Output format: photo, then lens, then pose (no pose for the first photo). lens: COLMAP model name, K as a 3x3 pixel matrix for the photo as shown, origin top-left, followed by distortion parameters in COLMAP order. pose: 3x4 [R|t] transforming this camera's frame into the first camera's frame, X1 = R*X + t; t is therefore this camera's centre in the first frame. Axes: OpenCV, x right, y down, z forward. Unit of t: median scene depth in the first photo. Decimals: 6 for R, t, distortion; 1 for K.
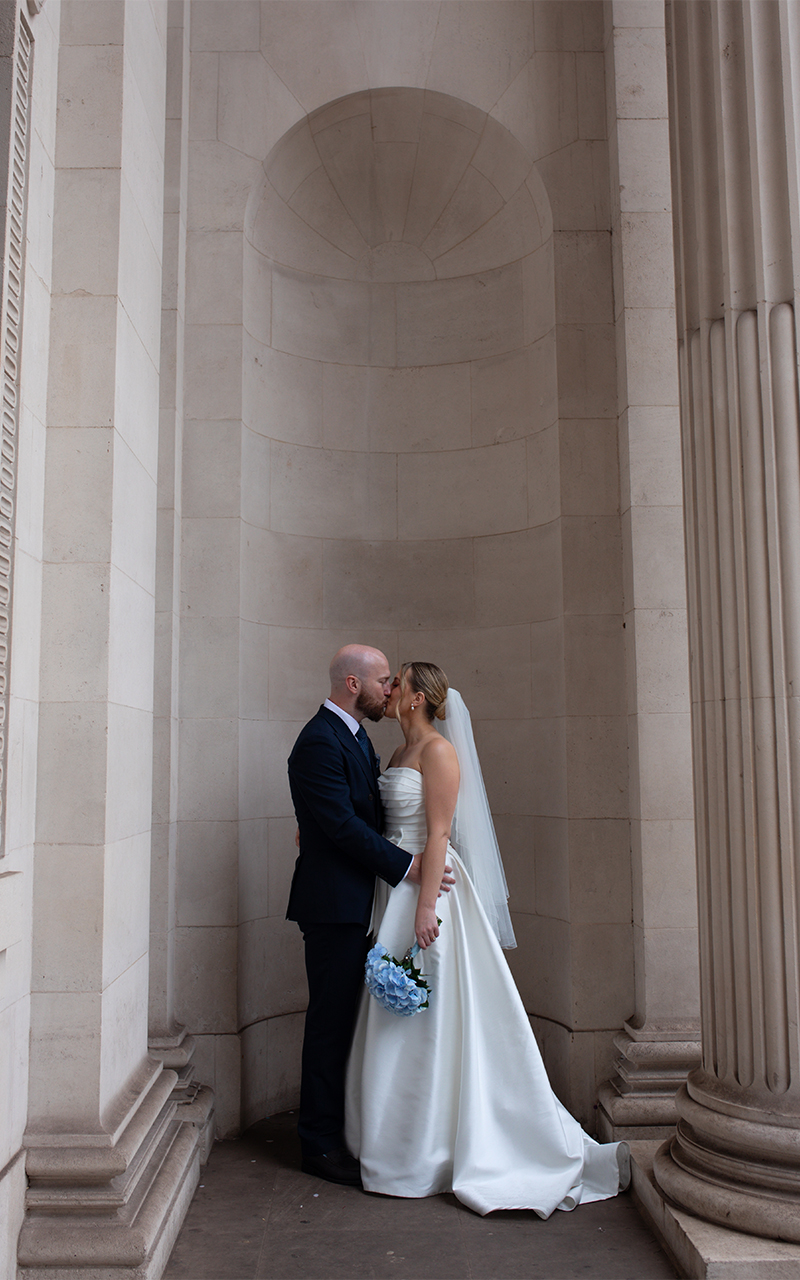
lens RADIAL K [[1528.2, 0, 380.4], [0, 1528.2, 639.8], [0, 0, 1]] dist [0.004668, 0.167041]
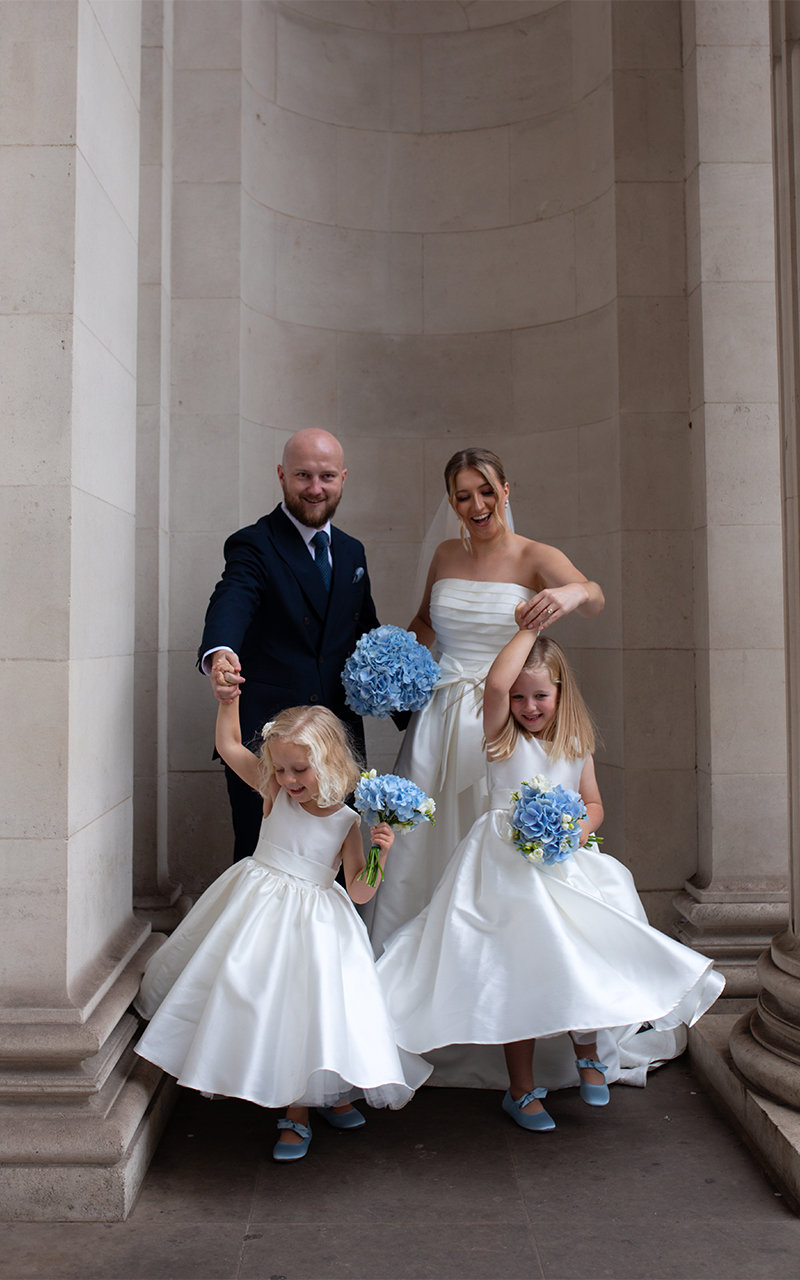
lens RADIAL K [[1528.2, 0, 380.4], [0, 1528.2, 639.8], [0, 0, 1]] dist [0.004668, 0.167041]
pose [[0.999960, 0.001617, -0.008799, -0.005952], [-0.000891, 0.996641, 0.081894, 0.041711], [0.008902, -0.081883, 0.996602, 0.142934]]
